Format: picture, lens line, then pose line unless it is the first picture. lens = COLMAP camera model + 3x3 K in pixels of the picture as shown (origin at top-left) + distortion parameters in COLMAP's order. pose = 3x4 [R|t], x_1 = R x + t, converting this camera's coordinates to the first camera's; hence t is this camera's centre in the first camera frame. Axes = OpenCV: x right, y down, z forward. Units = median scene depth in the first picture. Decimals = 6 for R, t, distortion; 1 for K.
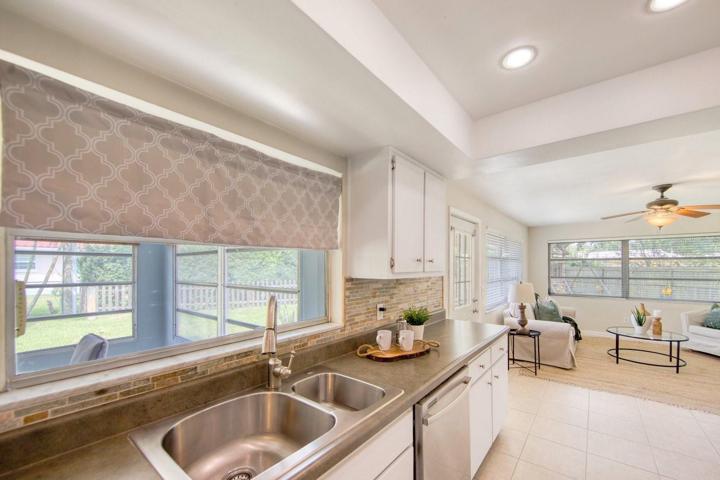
lens RADIAL K [[293.4, 0, 361.8], [0, 293.4, 266.1], [0, 0, 1]] dist [-0.000952, -0.000326]
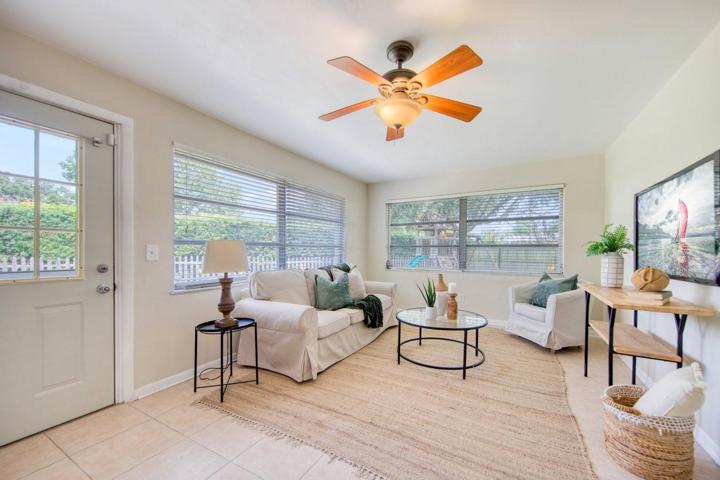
lens RADIAL K [[279.3, 0, 361.4], [0, 279.3, 253.3], [0, 0, 1]] dist [0.001601, 0.000002]
pose [[0.986345, 0.003402, 0.164658, 0.695101], [-0.004812, 0.999955, 0.008165, 0.078494], [-0.164623, -0.008846, 0.986317, 0.398920]]
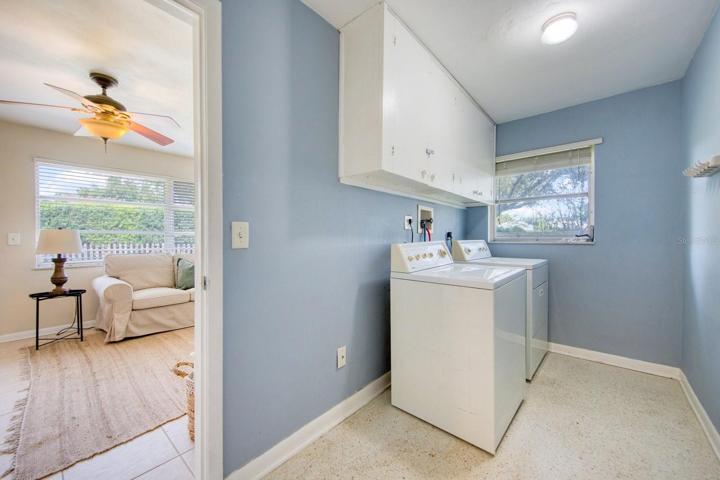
lens RADIAL K [[280.9, 0, 360.0], [0, 280.9, 240.0], [0, 0, 1]] dist [-0.001003, -0.000126]
pose [[0.998667, 0.004871, -0.051387, 1.321496], [-0.004644, 0.999979, 0.004544, 0.078267], [0.051408, -0.004299, 0.998668, 0.299189]]
